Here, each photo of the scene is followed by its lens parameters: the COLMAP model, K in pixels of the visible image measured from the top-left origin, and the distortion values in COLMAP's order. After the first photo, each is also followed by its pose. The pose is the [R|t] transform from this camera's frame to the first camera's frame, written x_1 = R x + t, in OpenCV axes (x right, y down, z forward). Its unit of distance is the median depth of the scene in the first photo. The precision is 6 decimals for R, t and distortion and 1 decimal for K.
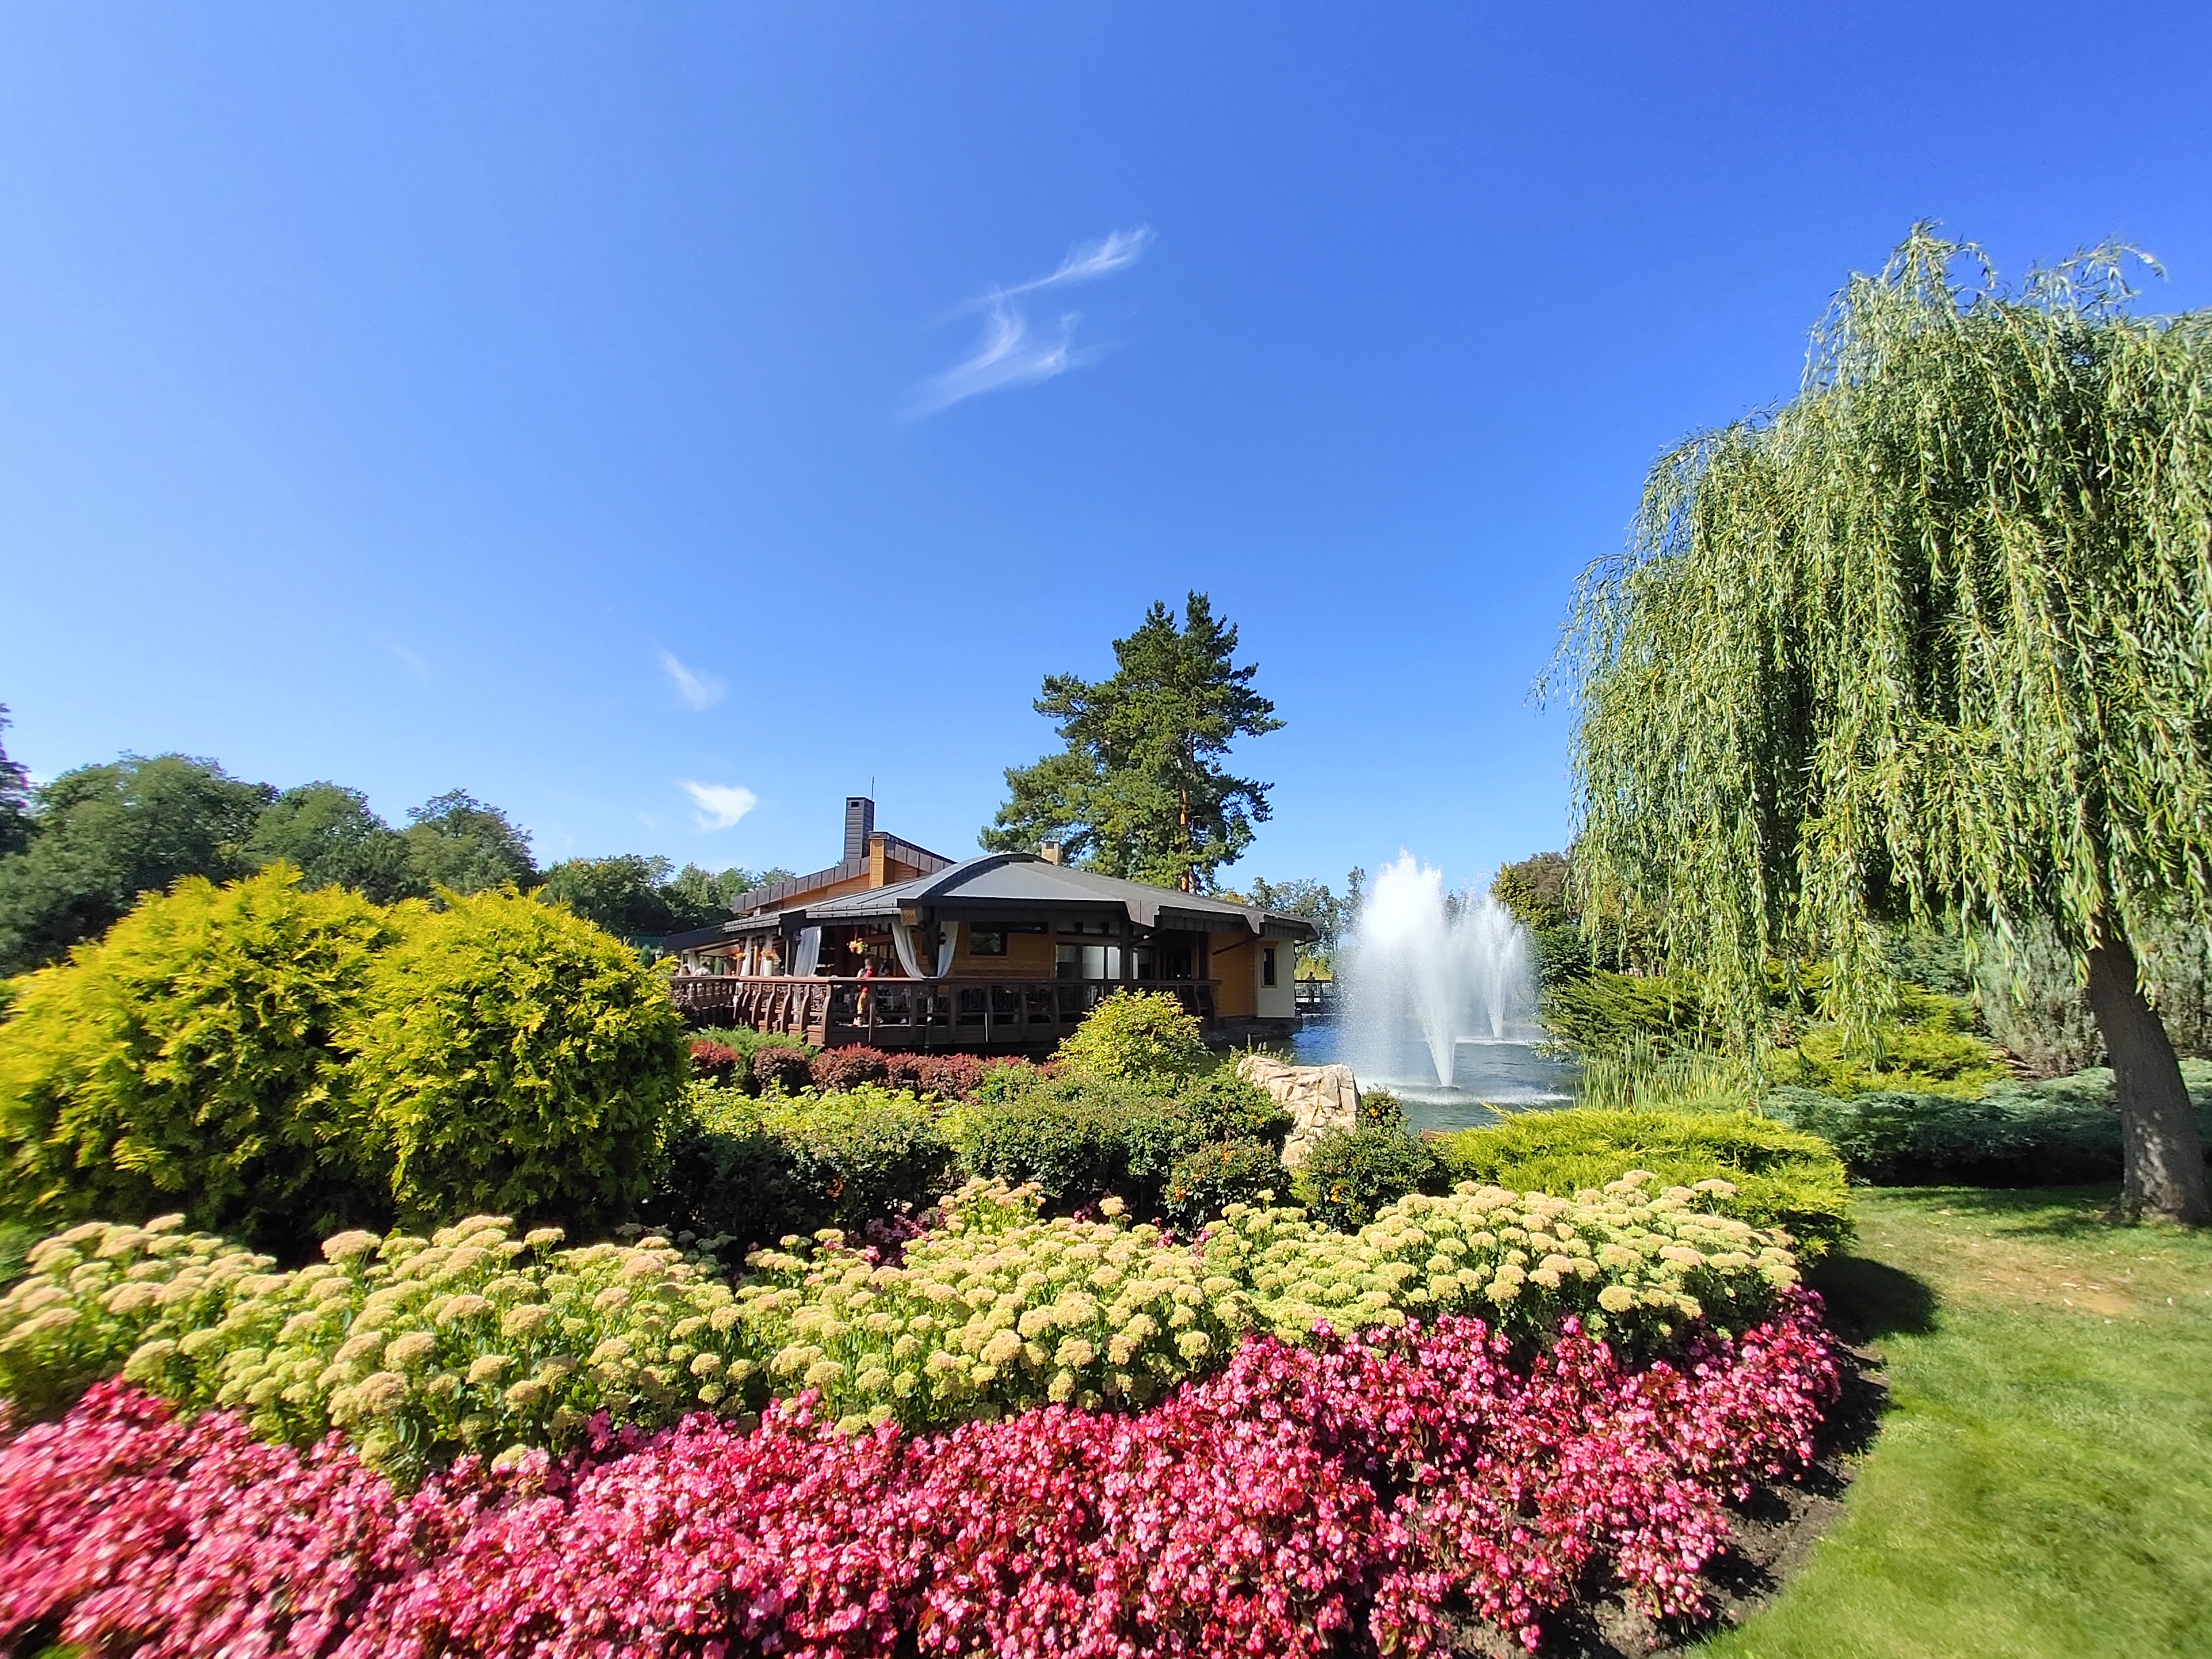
lens RADIAL K [[947.8, 0, 1106.0], [0, 947.8, 829.5], [0, 0, 1]] dist [-0.001910, -0.000598]
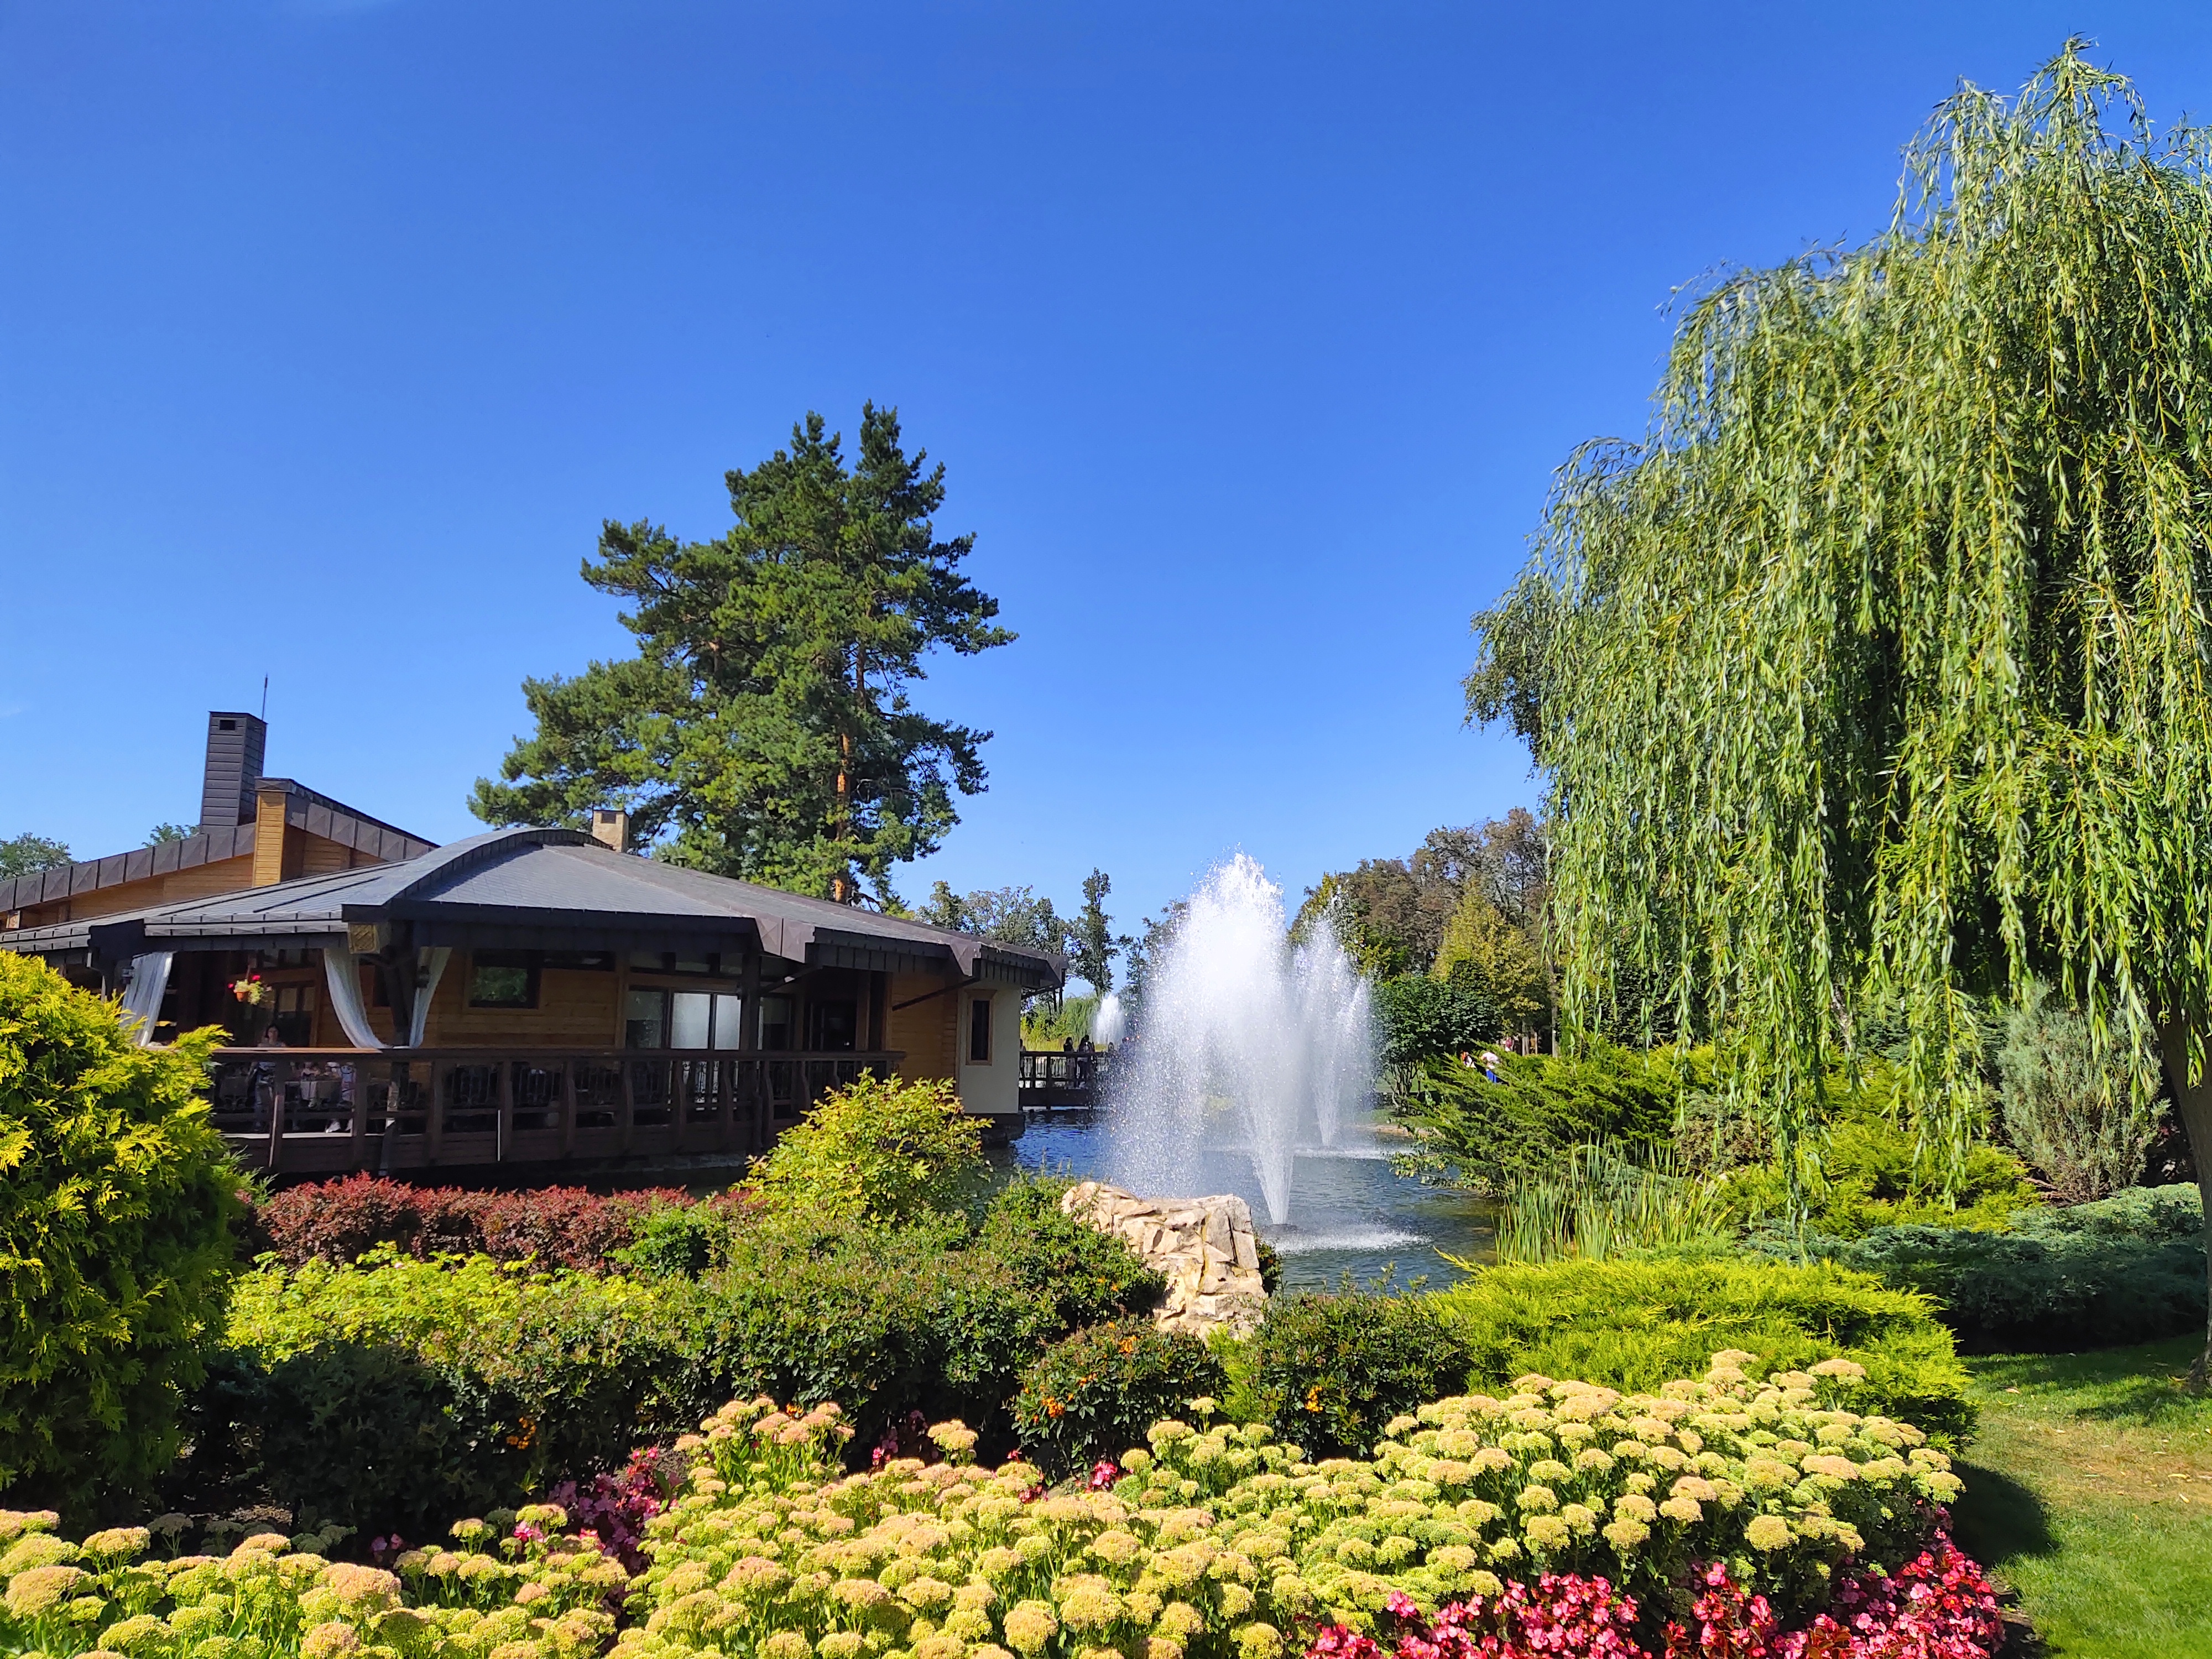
lens RADIAL K [[1584.0, 0, 1020.5], [0, 1584.0, 805.2], [0, 0, 1]] dist [0.114457, -0.155809]
pose [[0.968635, 0.044709, 0.244432, -0.181764], [-0.046413, 0.998922, 0.001209, -0.011892], [-0.244114, -0.012516, 0.969666, -0.013429]]
